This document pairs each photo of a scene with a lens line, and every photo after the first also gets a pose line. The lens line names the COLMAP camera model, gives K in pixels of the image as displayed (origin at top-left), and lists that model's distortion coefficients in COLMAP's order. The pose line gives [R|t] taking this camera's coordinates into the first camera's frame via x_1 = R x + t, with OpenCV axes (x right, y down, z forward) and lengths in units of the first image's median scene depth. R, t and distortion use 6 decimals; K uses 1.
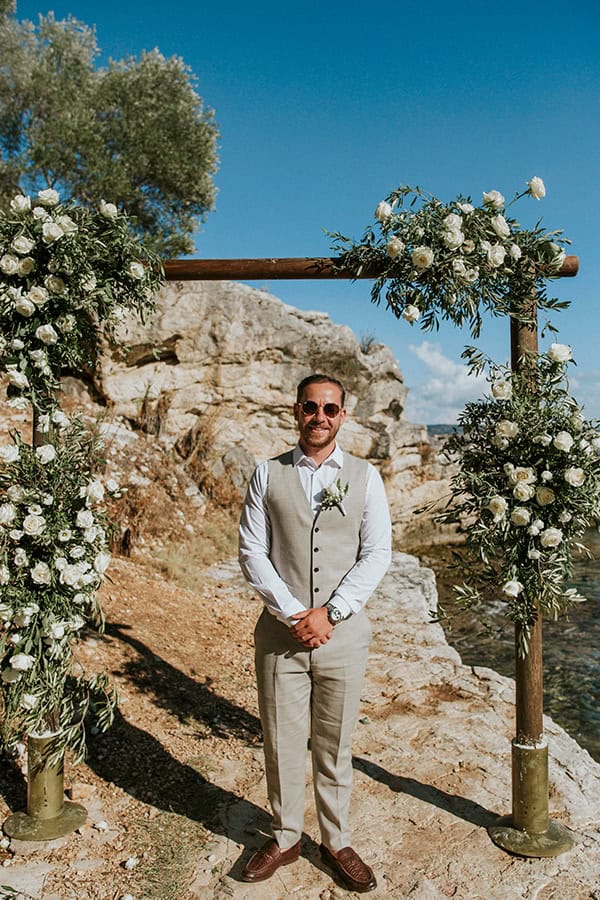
lens RADIAL K [[704.6, 0, 300.0], [0, 704.6, 450.0], [0, 0, 1]] dist [-0.003012, -0.000153]
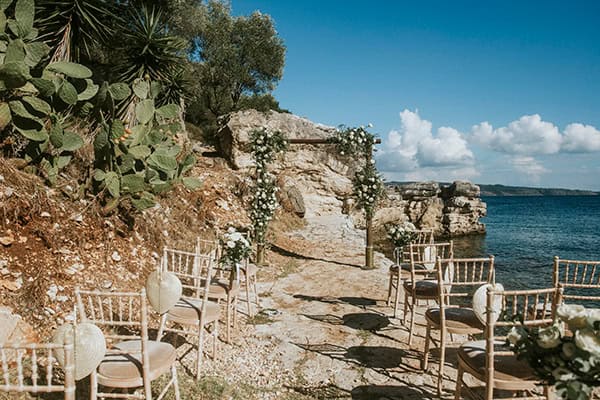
lens RADIAL K [[426.2, 0, 300.0], [0, 426.2, 200.0], [0, 0, 1]] dist [-0.002831, 0.000530]
pose [[0.998619, 0.013697, -0.050712, 0.018991], [-0.013244, 0.999869, 0.009265, 0.097786], [0.050832, -0.008581, 0.998670, -1.782932]]
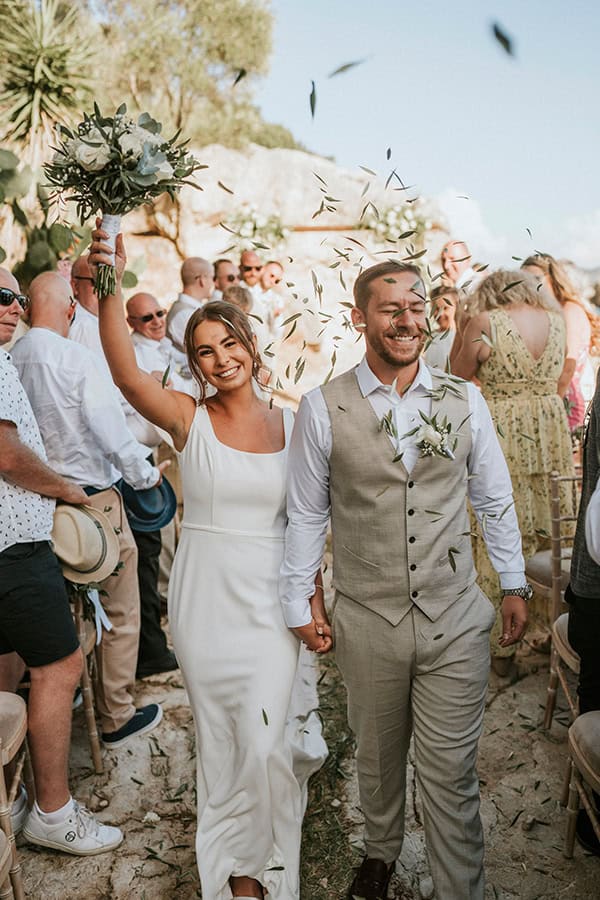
lens RADIAL K [[909.4, 0, 300.0], [0, 909.4, 450.0], [0, 0, 1]] dist [-0.003252, 0.090817]
pose [[0.997775, -0.005169, -0.066478, 0.076104], [0.015489, 0.987685, 0.155689, 0.052141], [0.064854, -0.156372, 0.985567, -2.809875]]
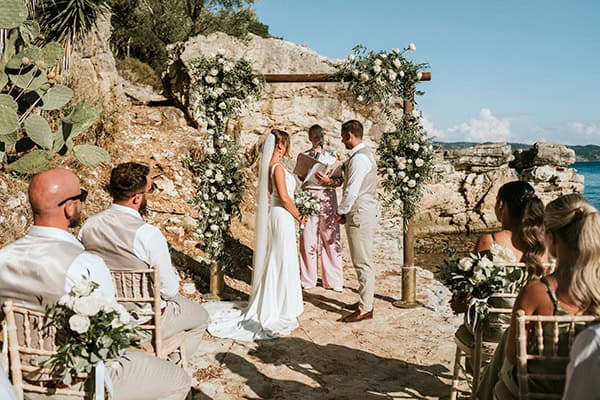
lens RADIAL K [[606.3, 0, 287.1], [0, 606.3, 200.1], [0, 0, 1]] dist [-0.003252, 0.090817]
pose [[0.996977, 0.011228, -0.076887, 0.058646], [-0.006623, 0.998183, 0.059891, 0.049288], [0.077420, -0.059201, 0.995239, -1.210356]]
